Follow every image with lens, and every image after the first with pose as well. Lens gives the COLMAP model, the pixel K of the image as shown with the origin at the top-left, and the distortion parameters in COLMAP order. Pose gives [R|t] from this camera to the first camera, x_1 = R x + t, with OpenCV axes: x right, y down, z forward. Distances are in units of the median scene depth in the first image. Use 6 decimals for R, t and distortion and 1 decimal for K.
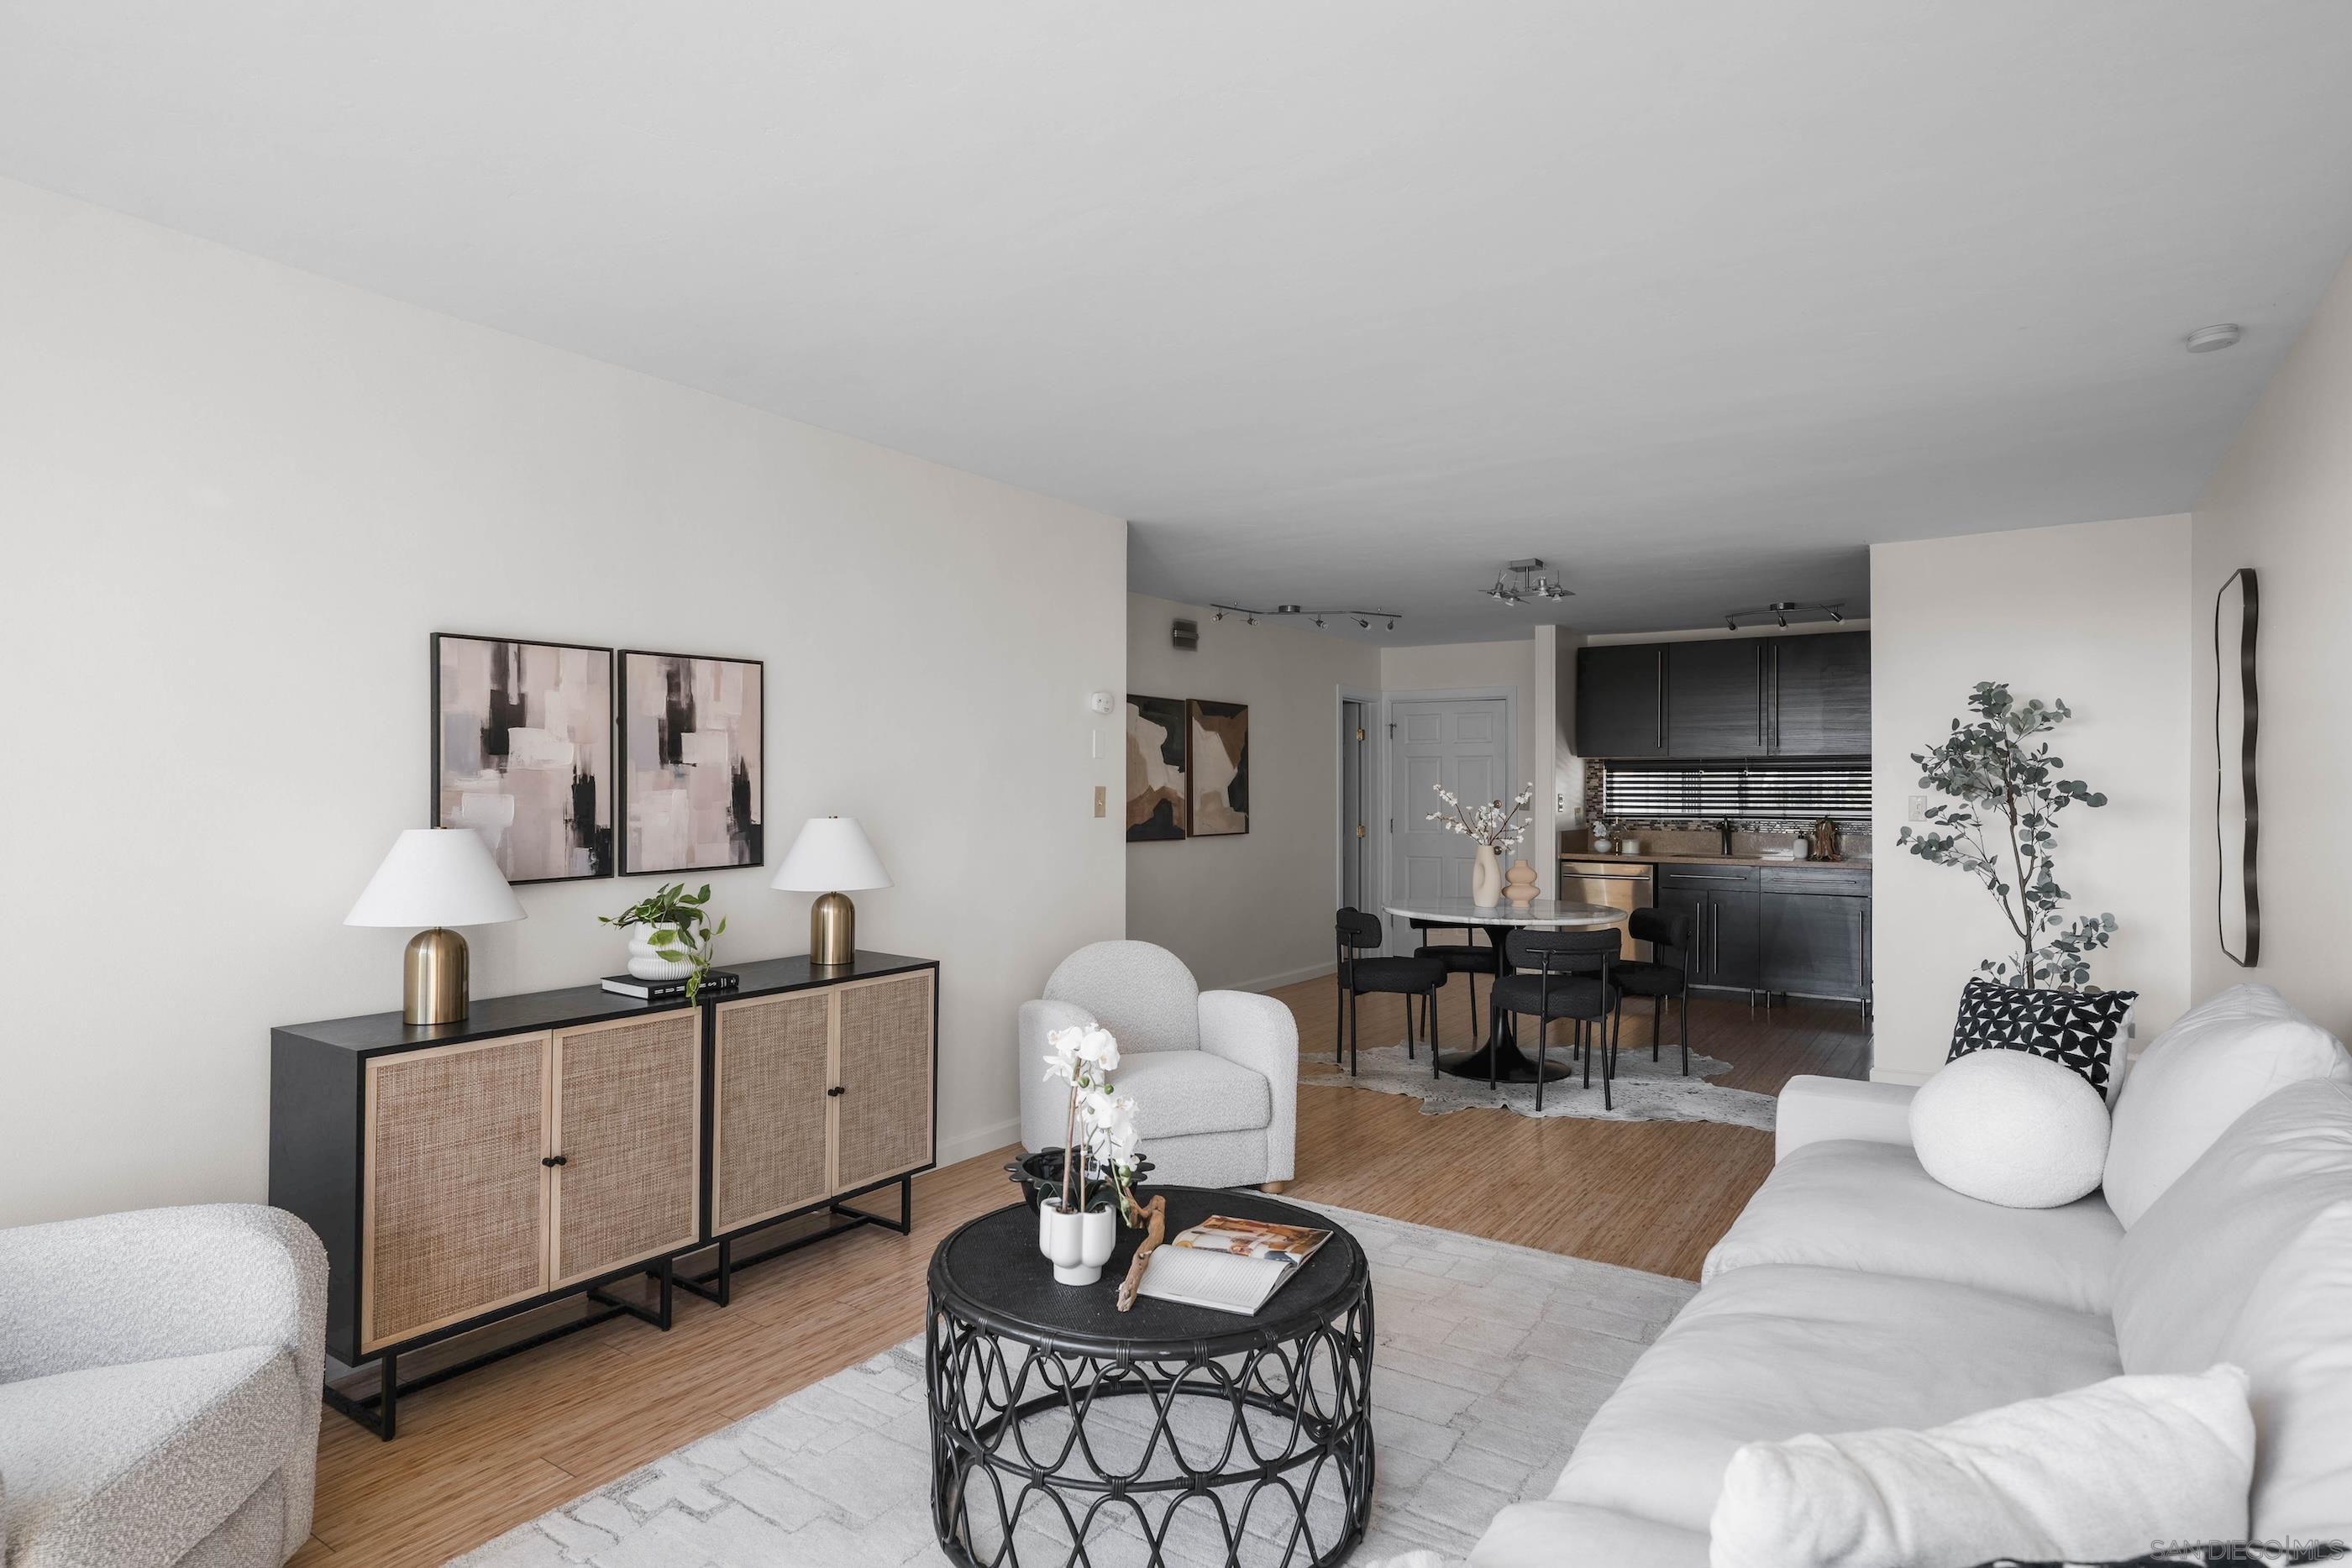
lens RADIAL K [[1275.6, 0, 1174.1], [0, 1275.6, 784.9], [0, 0, 1]] dist [-0.002505, 0.016440]
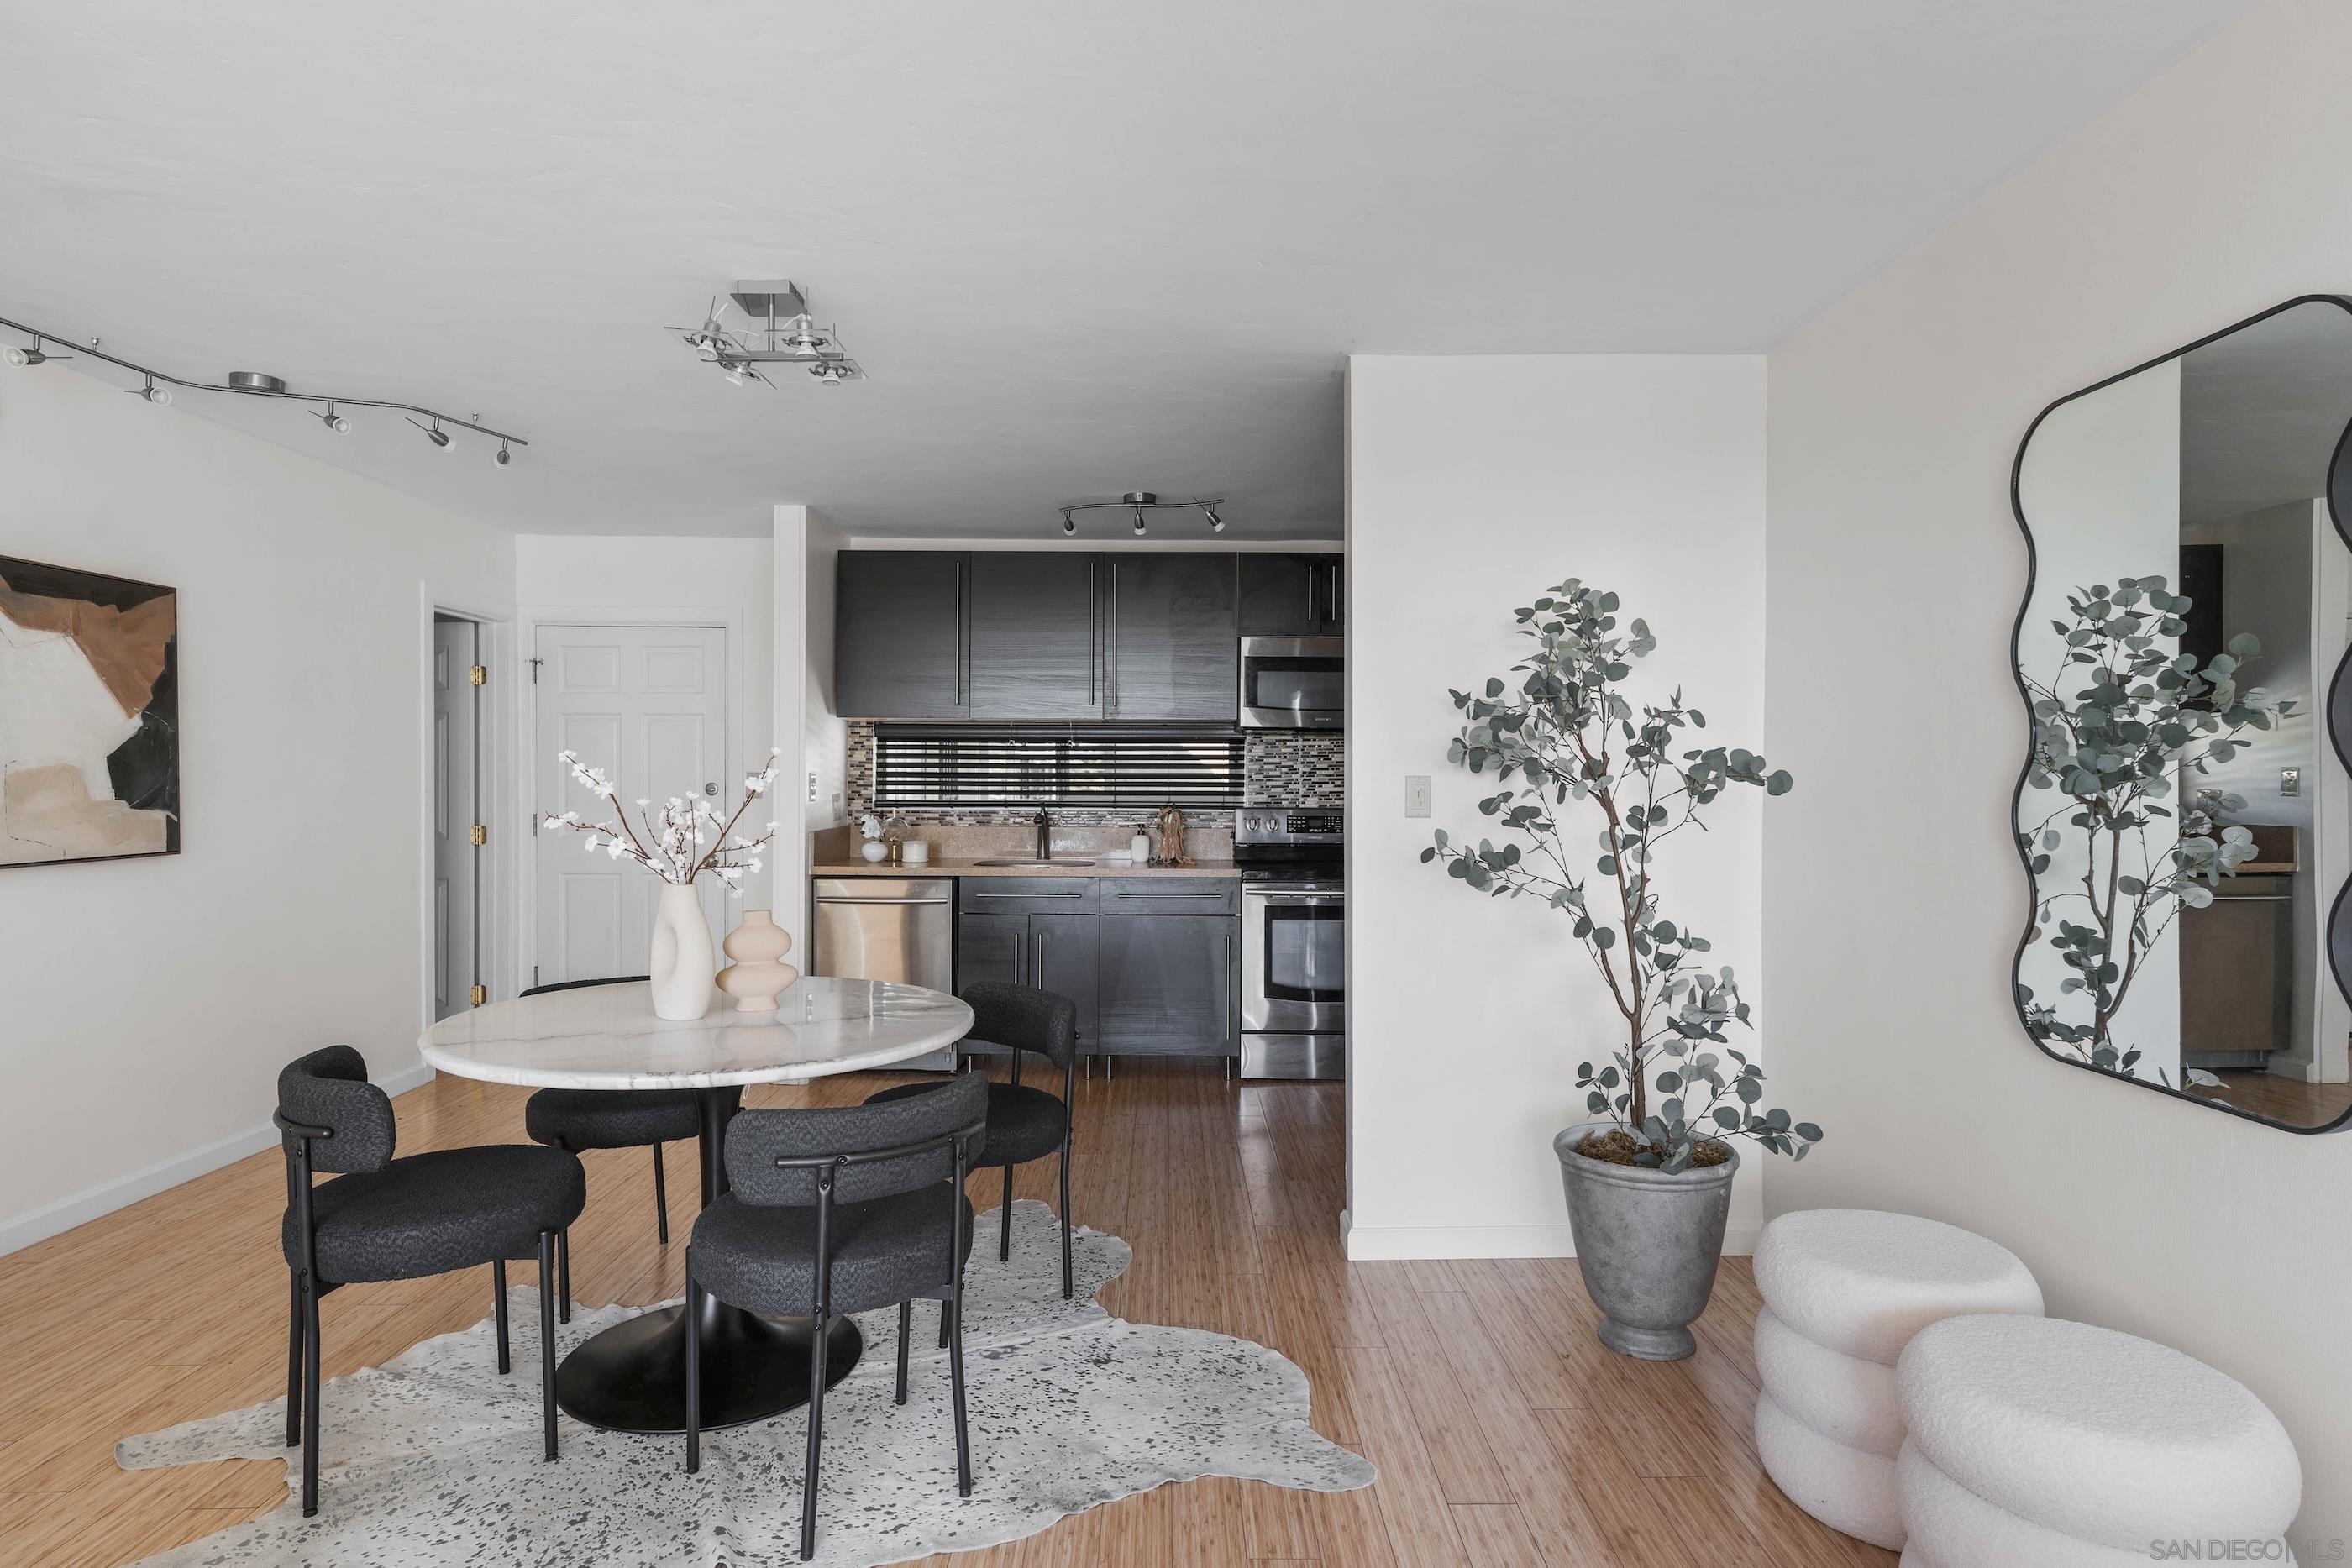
lens RADIAL K [[1275.6, 0, 1166.1], [0, 1275.6, 782.4], [0, 0, 1]] dist [-0.002505, 0.016440]
pose [[0.832354, -0.002528, 0.554239, 0.133403], [-0.004881, 0.999917, 0.011891, 0.004470], [-0.554224, -0.012603, 0.832272, 0.513112]]
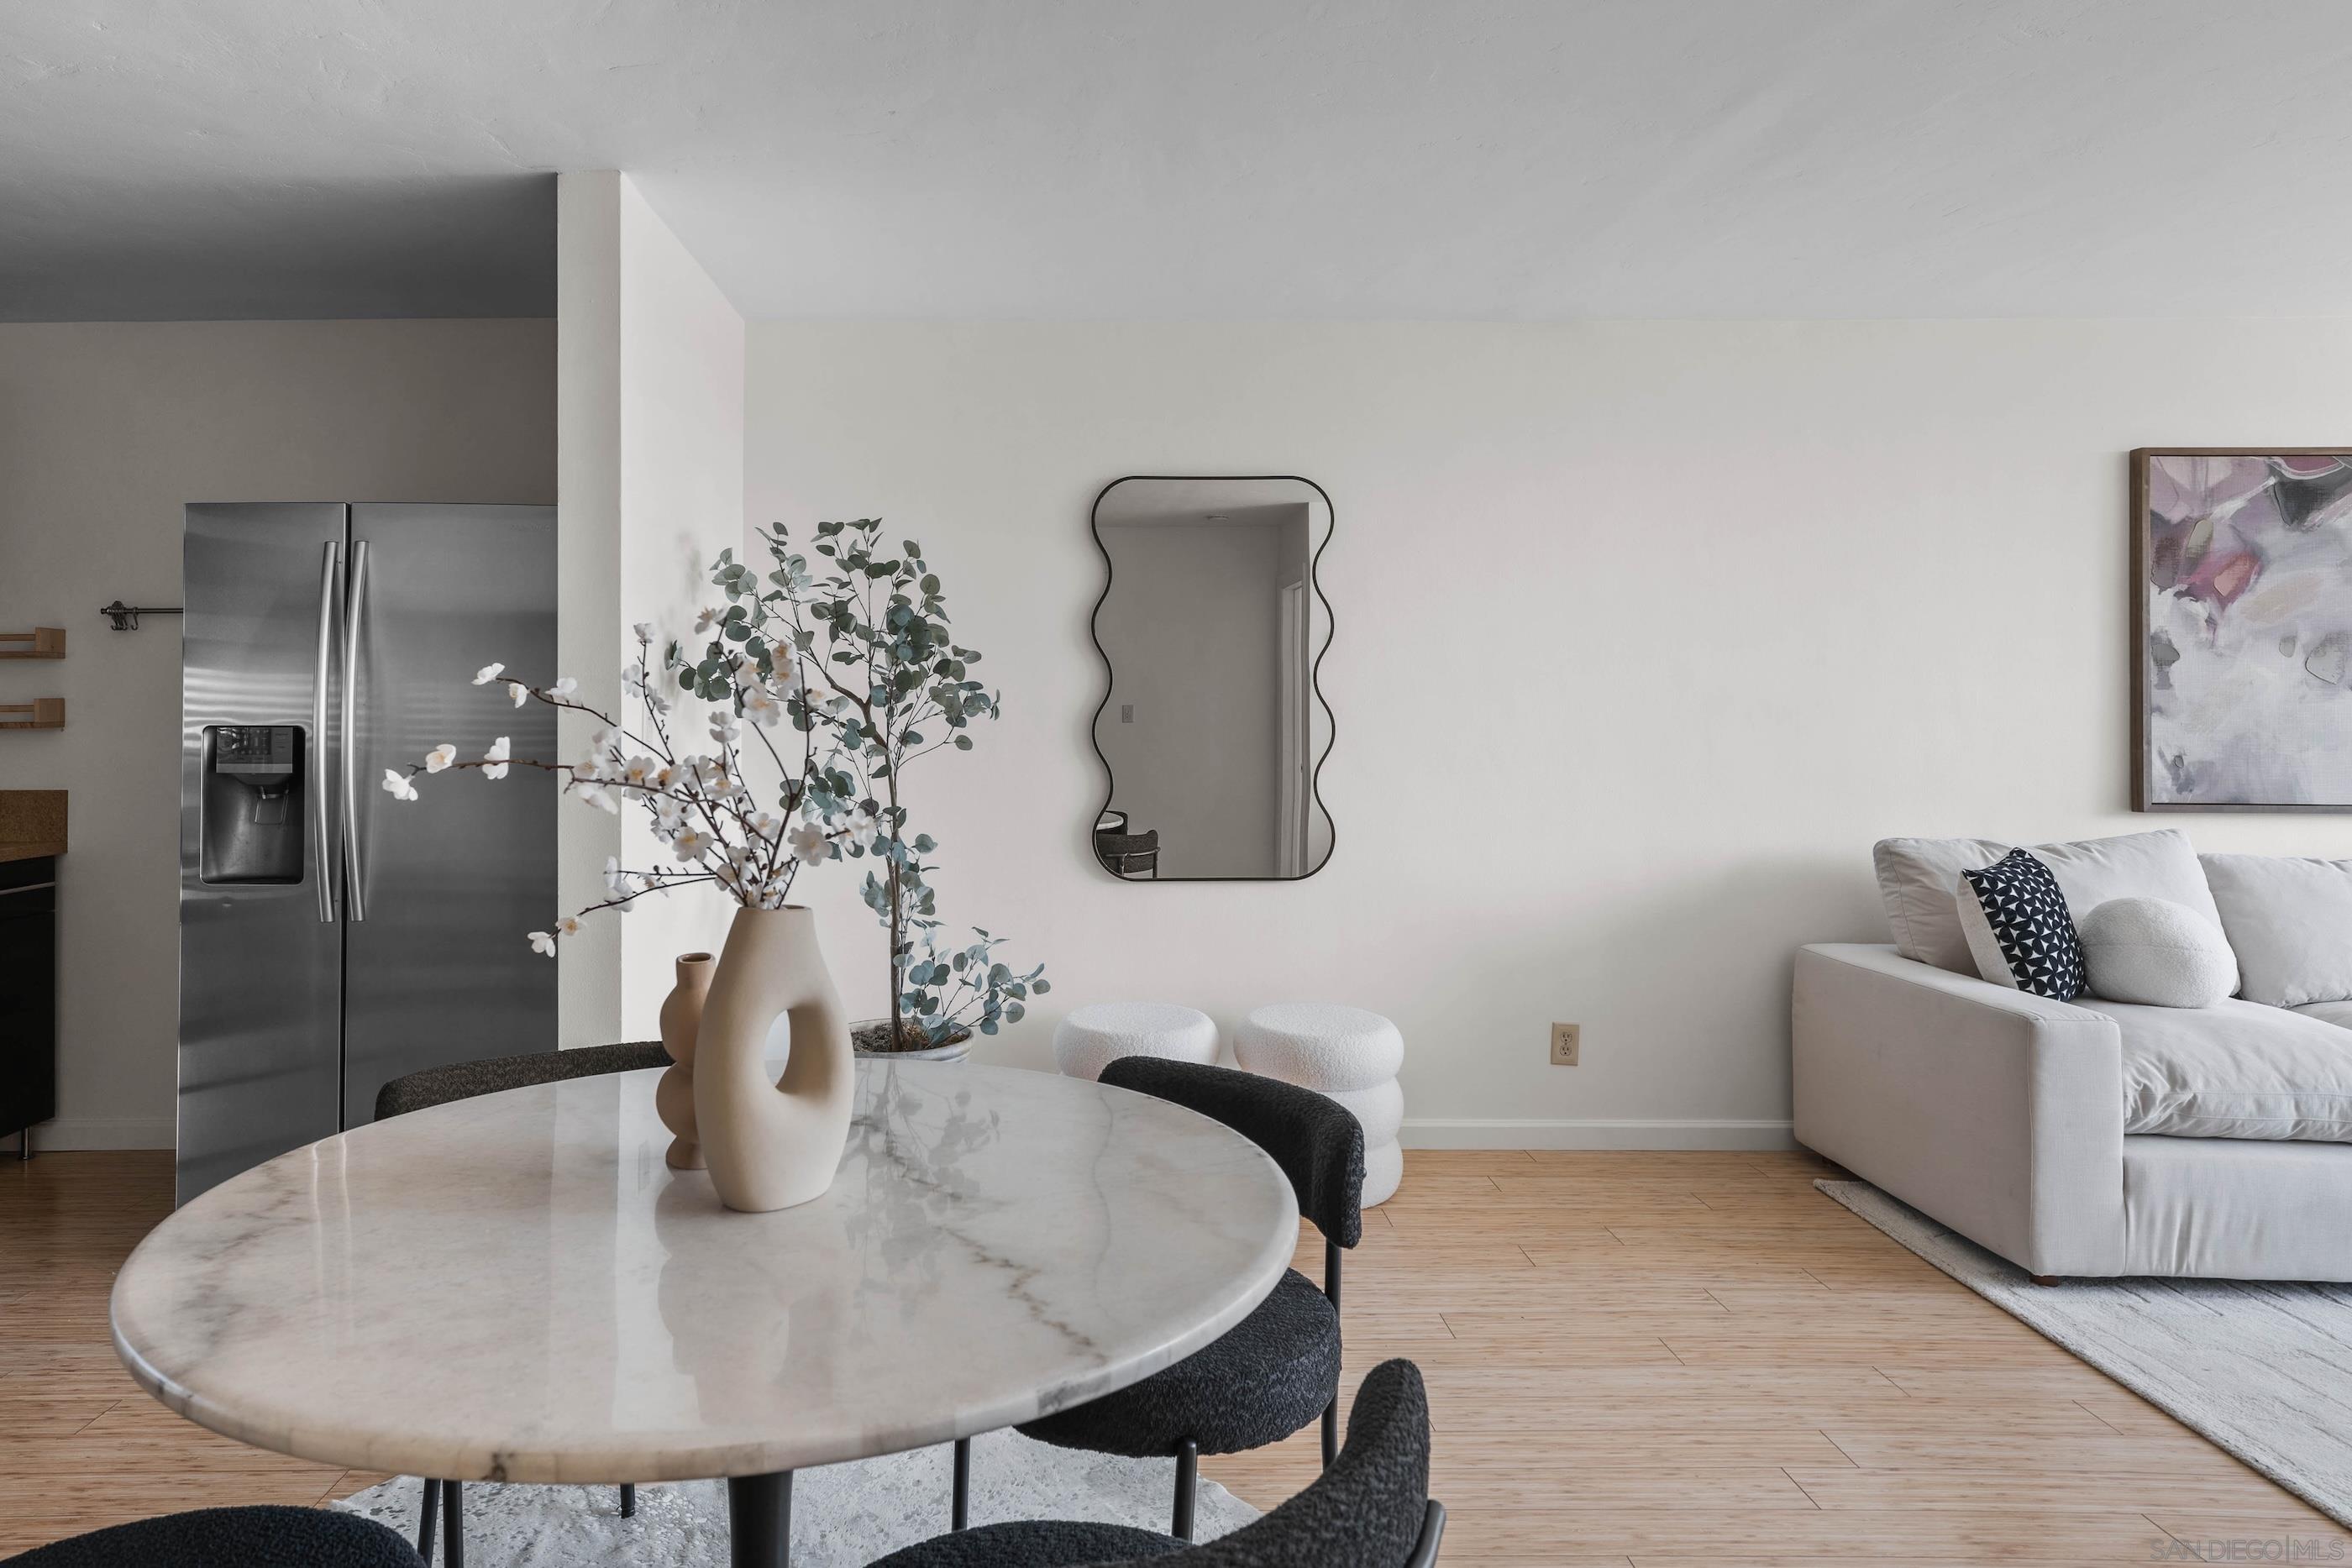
lens RADIAL K [[1386.5, 0, 1075.1], [0, 1386.5, 708.4], [0, 0, 1]] dist [0.002990, 0.008144]
pose [[-0.547533, 0.006817, 0.836756, 0.020993], [-0.008322, 0.999873, -0.013592, 0.015649], [-0.836743, -0.014405, -0.547407, 1.062211]]
